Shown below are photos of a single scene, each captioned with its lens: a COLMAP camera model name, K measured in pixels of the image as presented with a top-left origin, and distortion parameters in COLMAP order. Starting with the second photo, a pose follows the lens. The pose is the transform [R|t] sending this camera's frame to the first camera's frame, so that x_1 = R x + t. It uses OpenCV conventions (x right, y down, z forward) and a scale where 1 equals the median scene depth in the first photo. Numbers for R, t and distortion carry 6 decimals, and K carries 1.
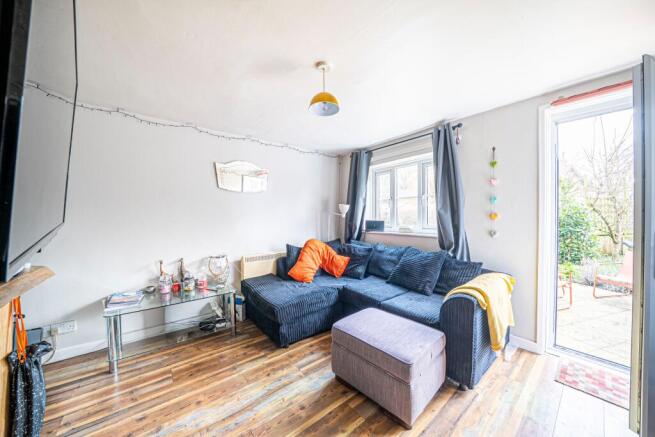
lens RADIAL K [[219.6, 0, 322.9], [0, 219.6, 216.9], [0, 0, 1]] dist [-0.019598, -0.000087]
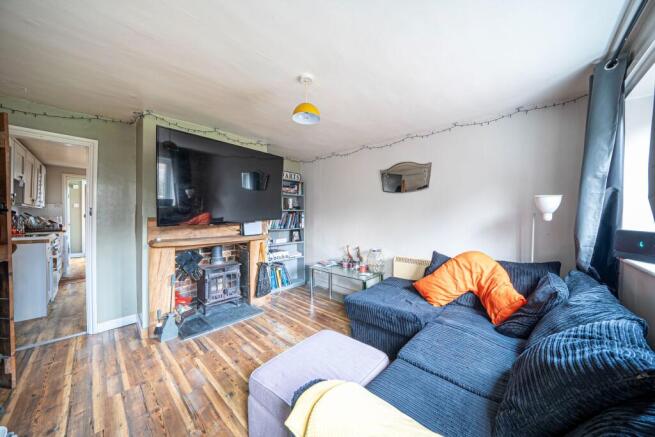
lens RADIAL K [[219.6, 0, 326.3], [0, 219.6, 214.4], [0, 0, 1]] dist [-0.019598, -0.000087]
pose [[0.174650, 0.002036, -0.984628, 0.606682], [-0.003726, 0.999992, 0.001407, -0.011151], [0.984624, 0.003423, 0.174656, 0.502237]]
